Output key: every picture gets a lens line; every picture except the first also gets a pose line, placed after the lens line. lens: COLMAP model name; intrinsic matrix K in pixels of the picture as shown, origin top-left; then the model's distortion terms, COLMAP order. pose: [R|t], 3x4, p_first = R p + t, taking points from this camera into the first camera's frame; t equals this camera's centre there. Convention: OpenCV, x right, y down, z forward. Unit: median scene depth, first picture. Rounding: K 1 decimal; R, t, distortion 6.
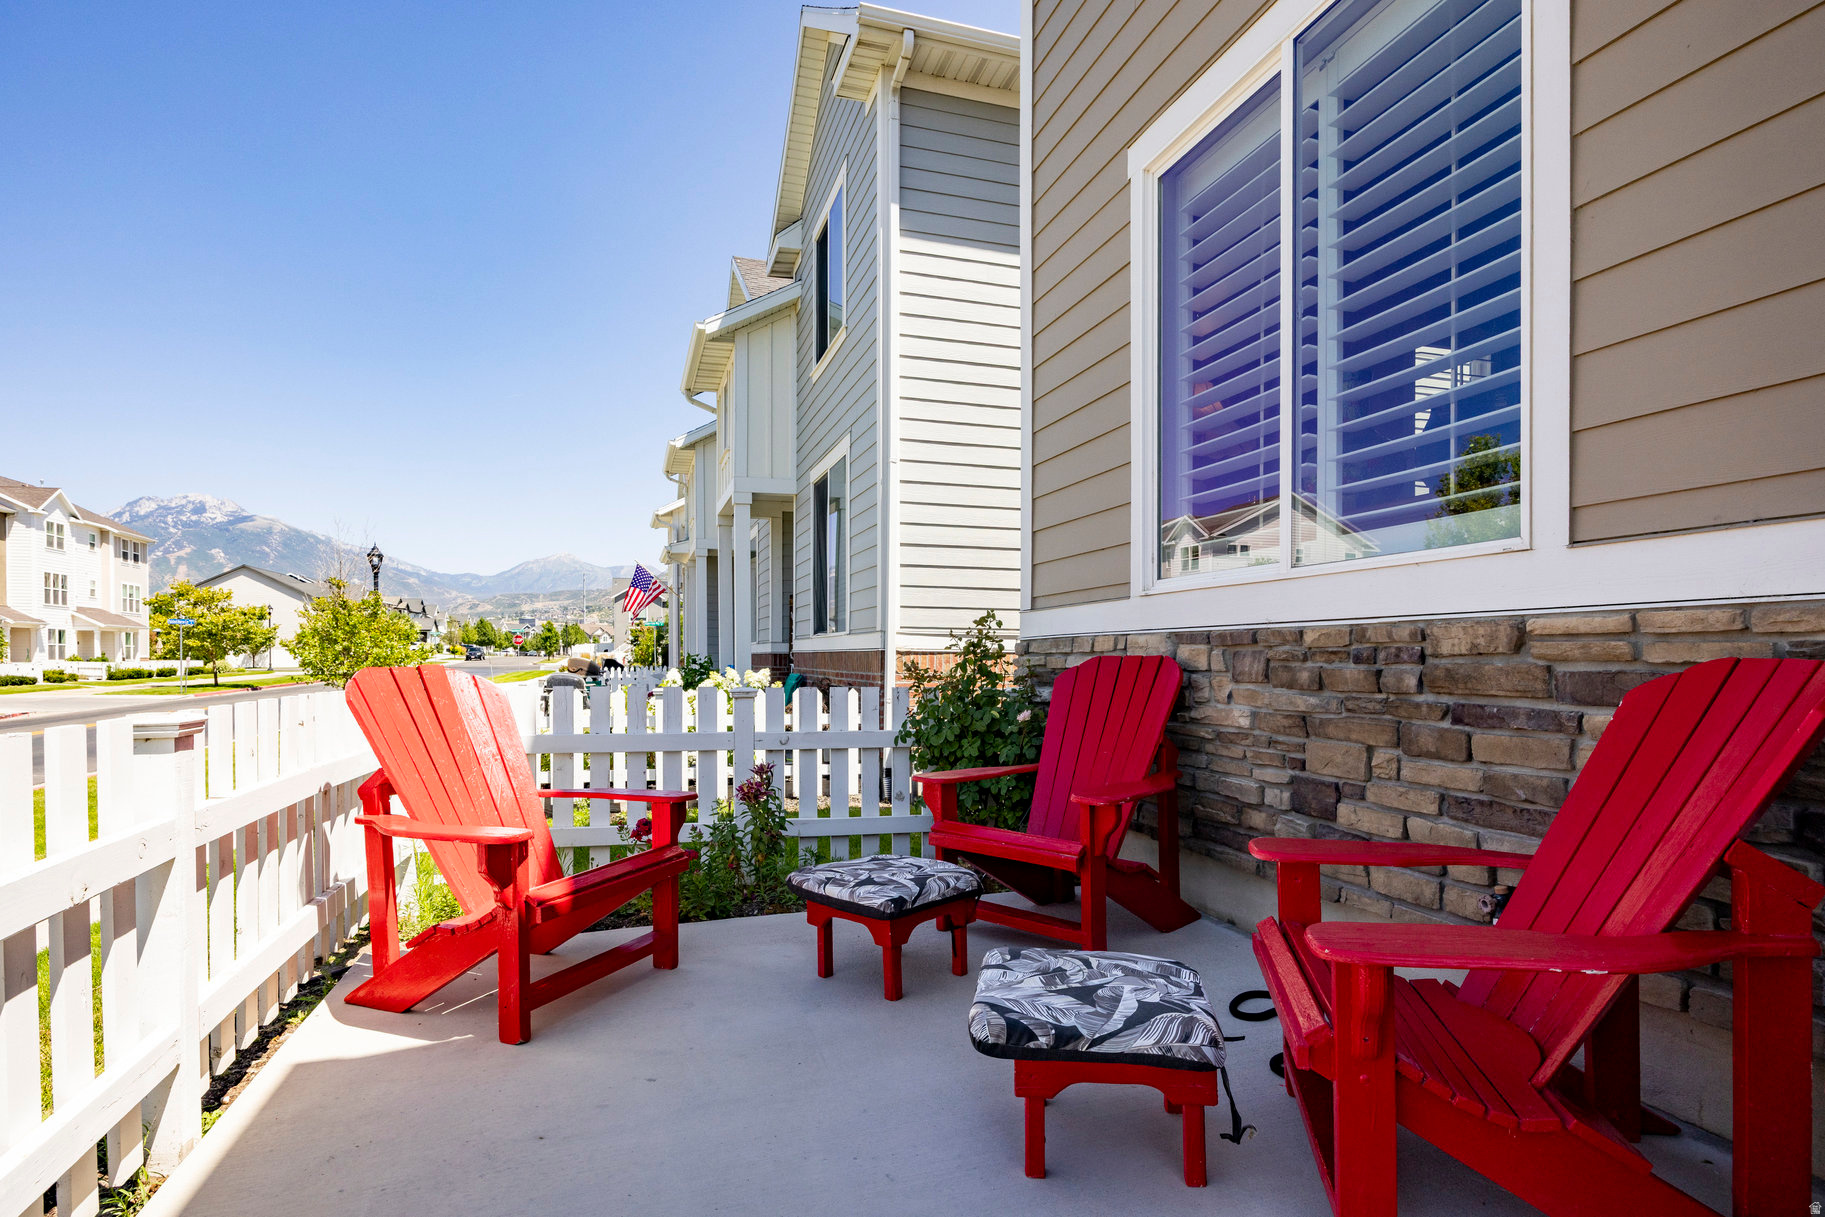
lens RADIAL K [[945.8, 0, 914.6], [0, 945.8, 658.2], [0, 0, 1]] dist [-0.001963, -0.000273]
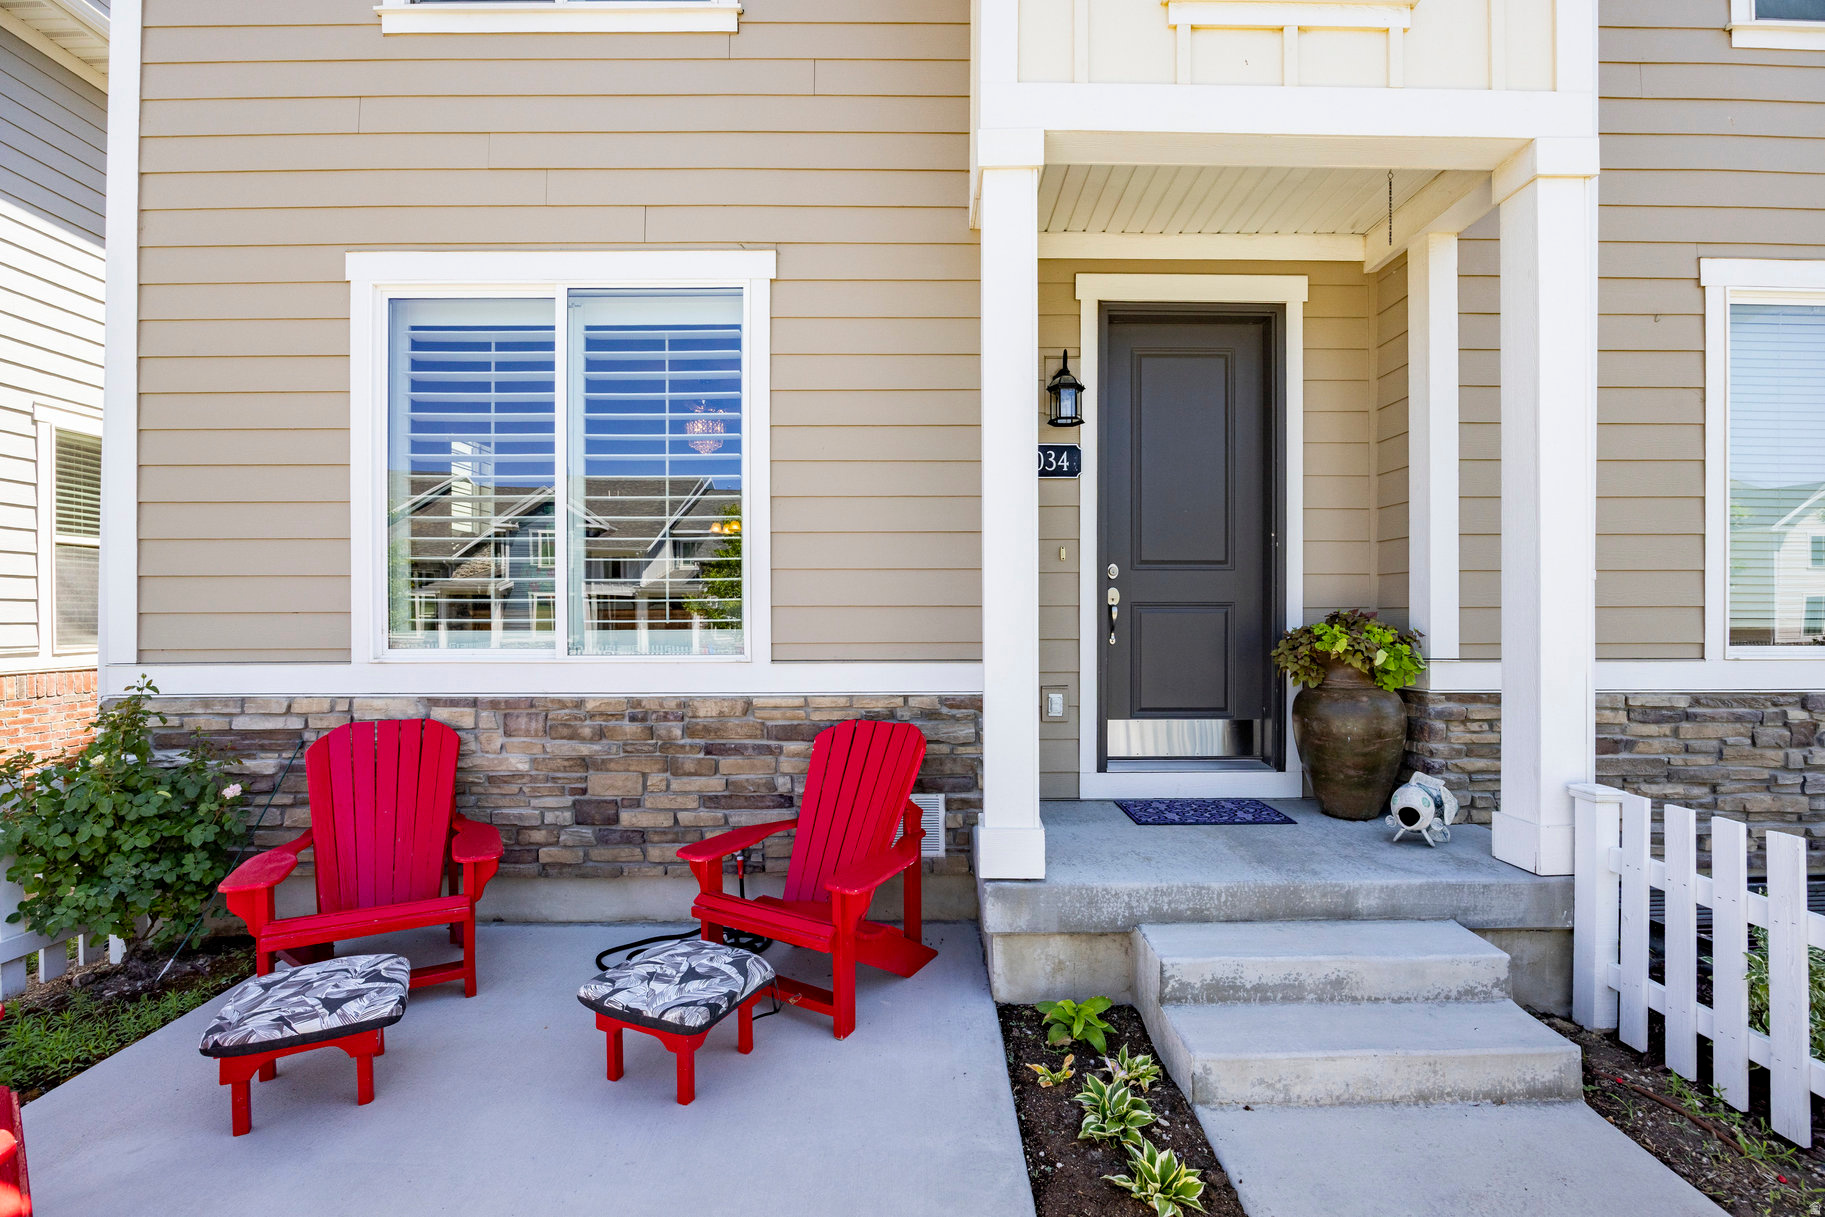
lens RADIAL K [[811.8, 0, 912.5], [0, 811.8, 608.5], [0, 0, 1]] dist [-0.014977, -0.000365]
pose [[0.290014, -0.001508, 0.957021, -0.690385], [0.002956, 0.999995, 0.000680, -0.182693], [-0.957018, 0.002632, 0.290017, 0.158819]]
